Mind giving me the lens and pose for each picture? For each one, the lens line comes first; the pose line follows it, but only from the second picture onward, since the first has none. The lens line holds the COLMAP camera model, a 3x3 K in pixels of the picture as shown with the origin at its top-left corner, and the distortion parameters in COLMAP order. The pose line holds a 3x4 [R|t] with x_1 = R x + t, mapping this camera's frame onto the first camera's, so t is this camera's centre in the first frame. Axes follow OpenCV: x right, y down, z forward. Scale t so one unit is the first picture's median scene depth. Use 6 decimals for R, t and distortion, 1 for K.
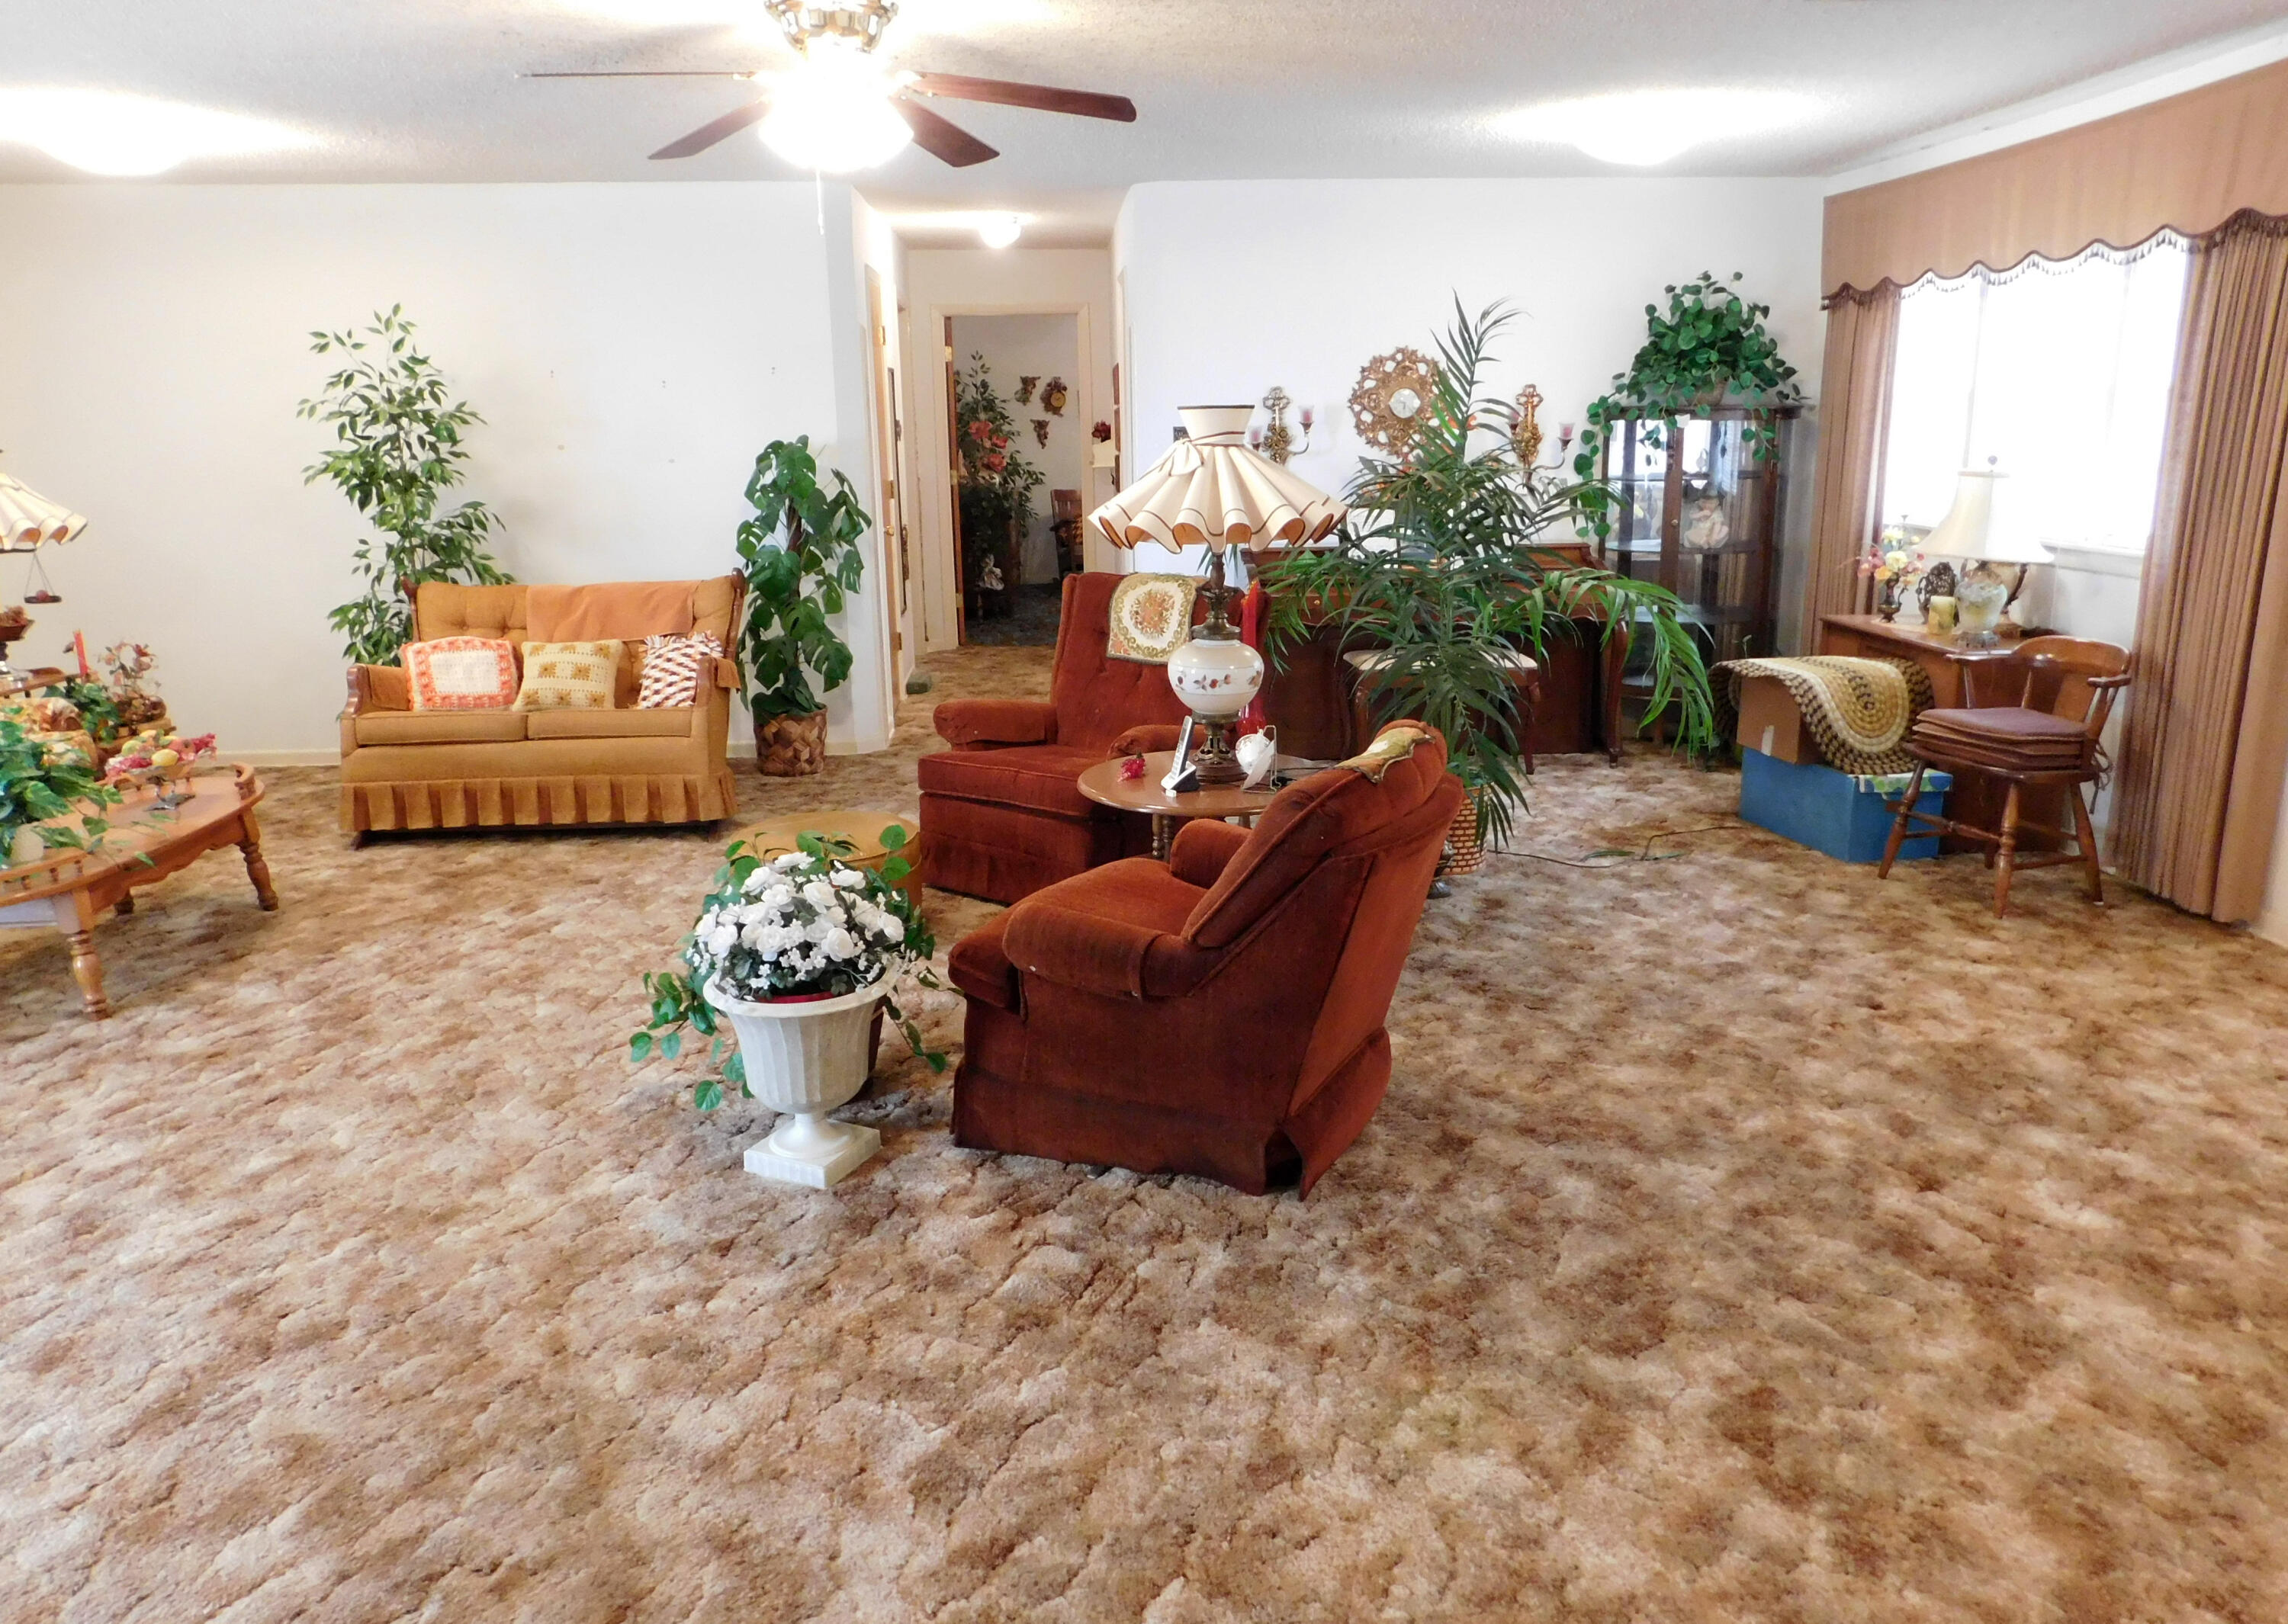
lens RADIAL K [[1611.1, 0, 1142.3], [0, 1611.1, 728.3], [0, 0, 1]] dist [-0.006866, -0.001223]
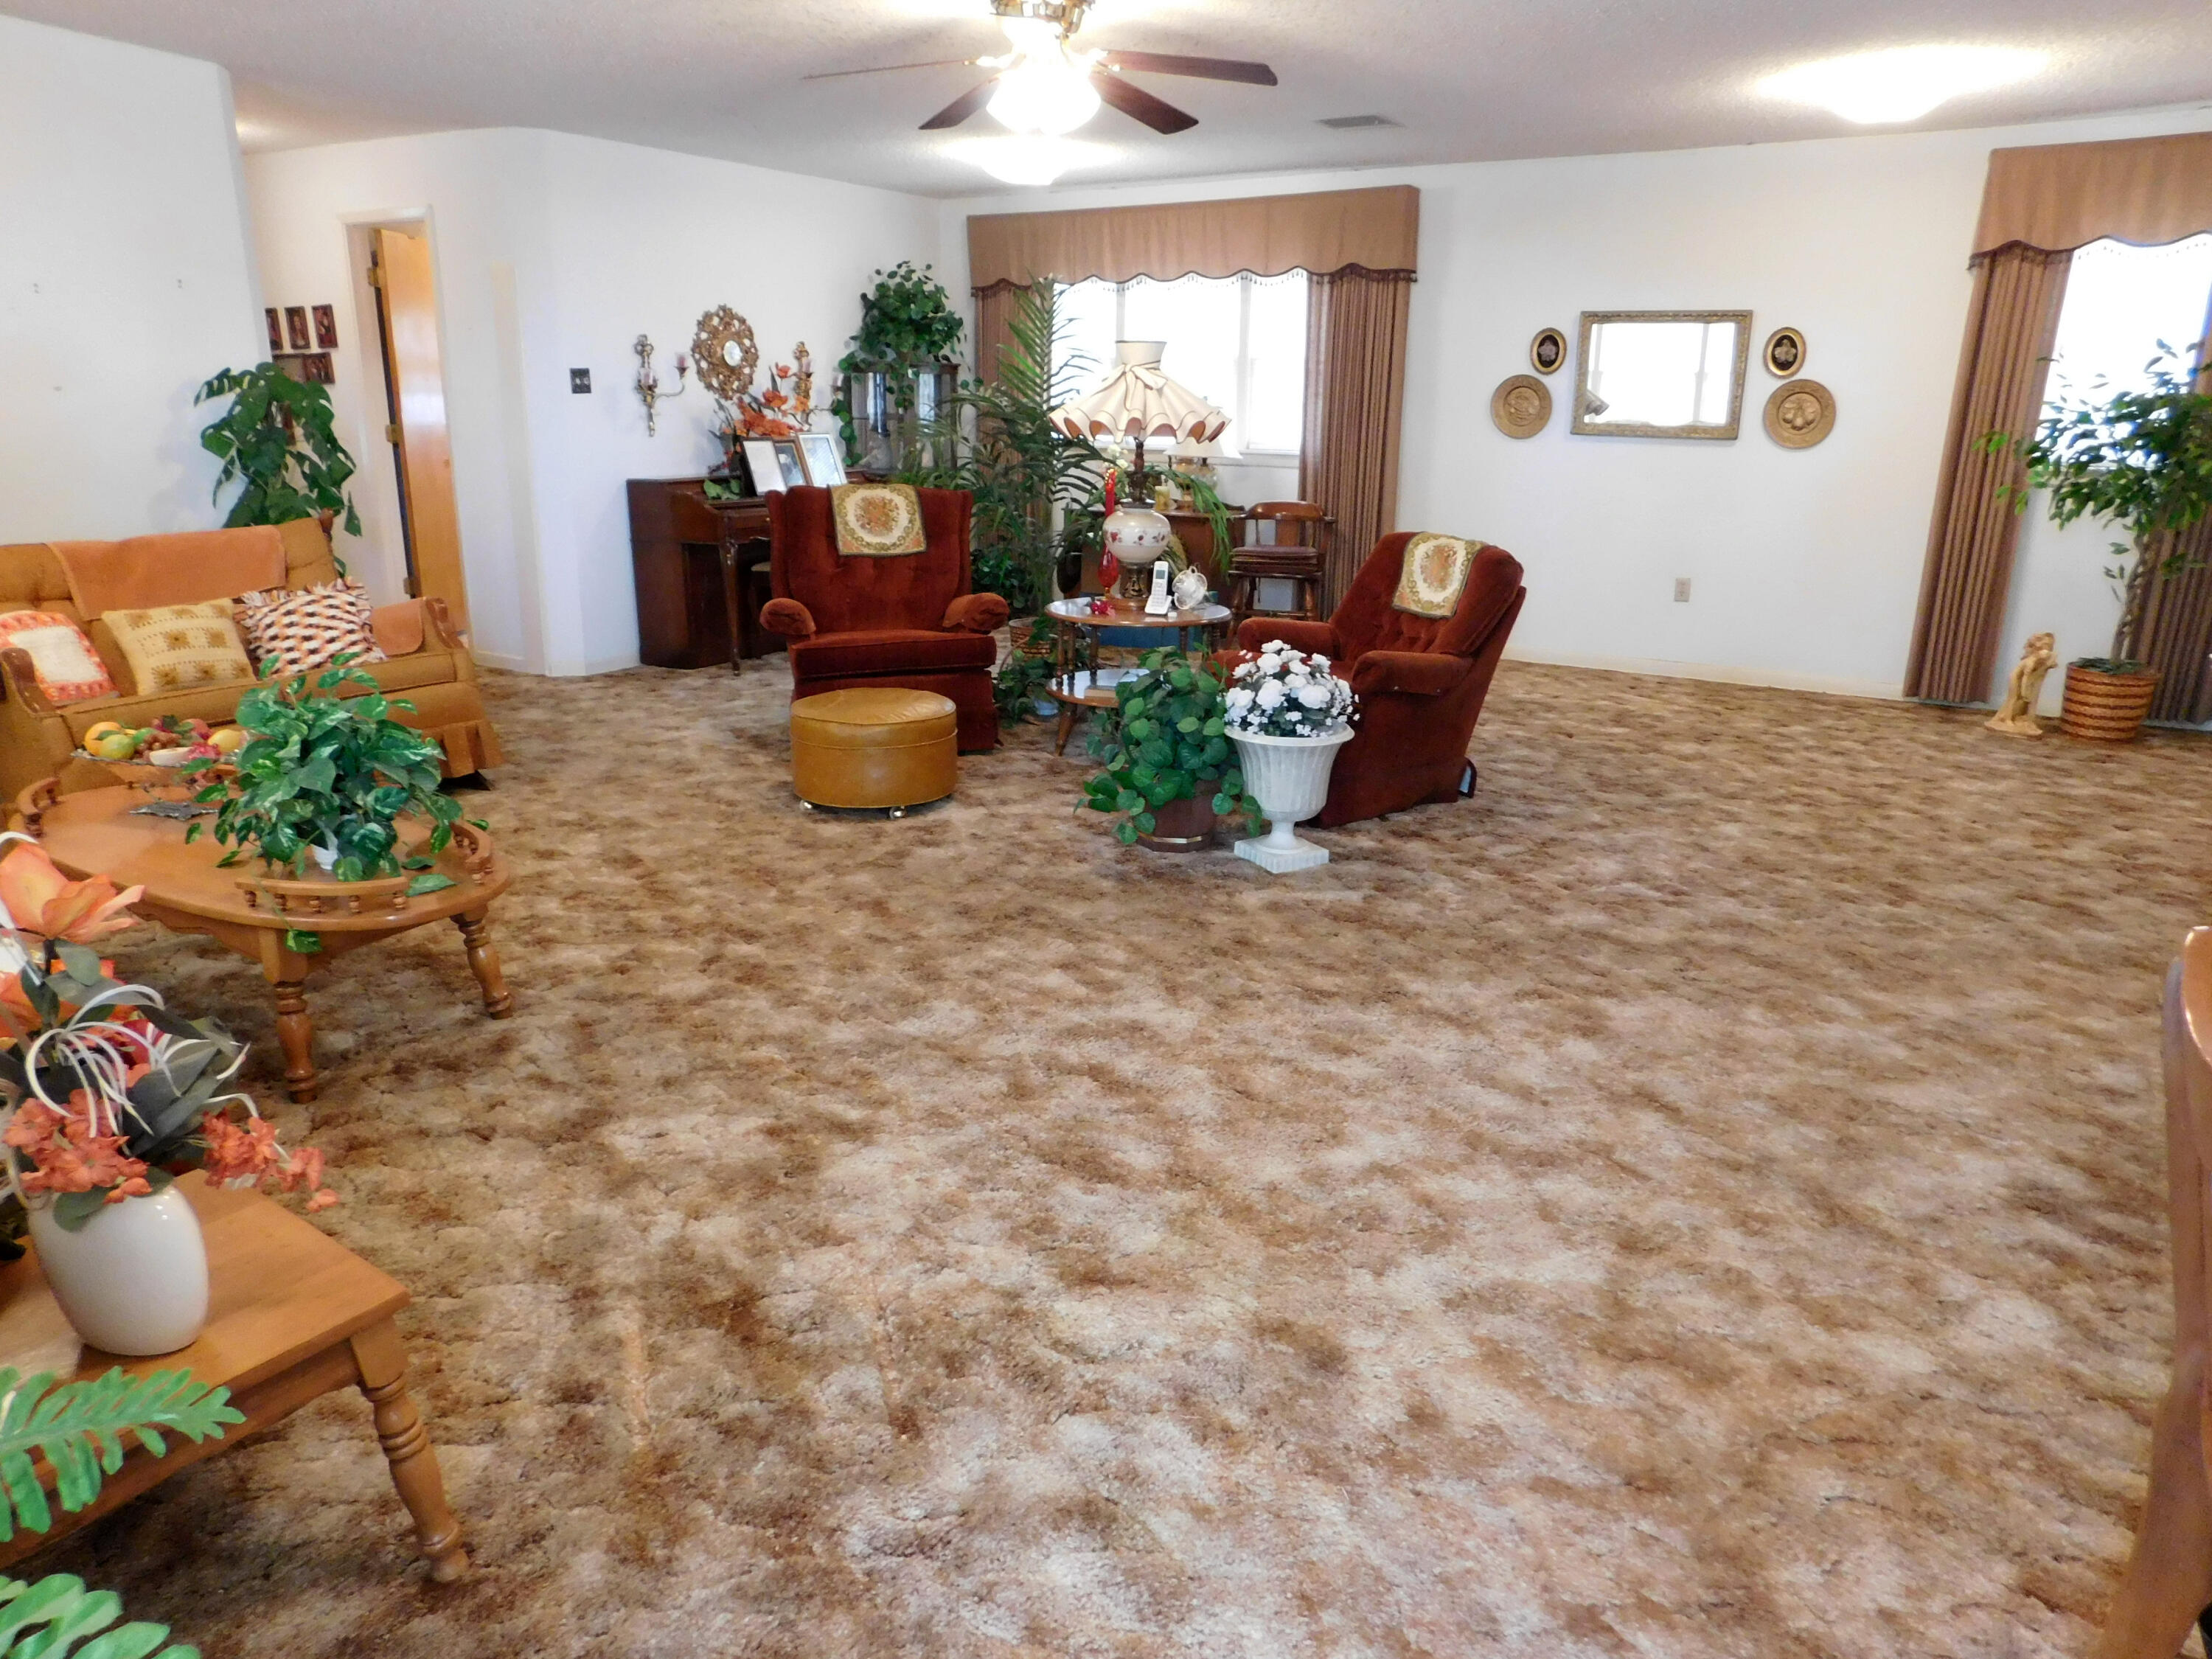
lens RADIAL K [[1445.0, 0, 1106.0], [0, 1445.0, 829.5], [0, 0, 1]] dist [-0.045036, 0.033779]
pose [[0.558728, -0.215627, 0.800829, -0.936199], [0.141940, 0.976225, 0.163823, 0.007435], [-0.817114, 0.022137, 0.576051, 0.277905]]
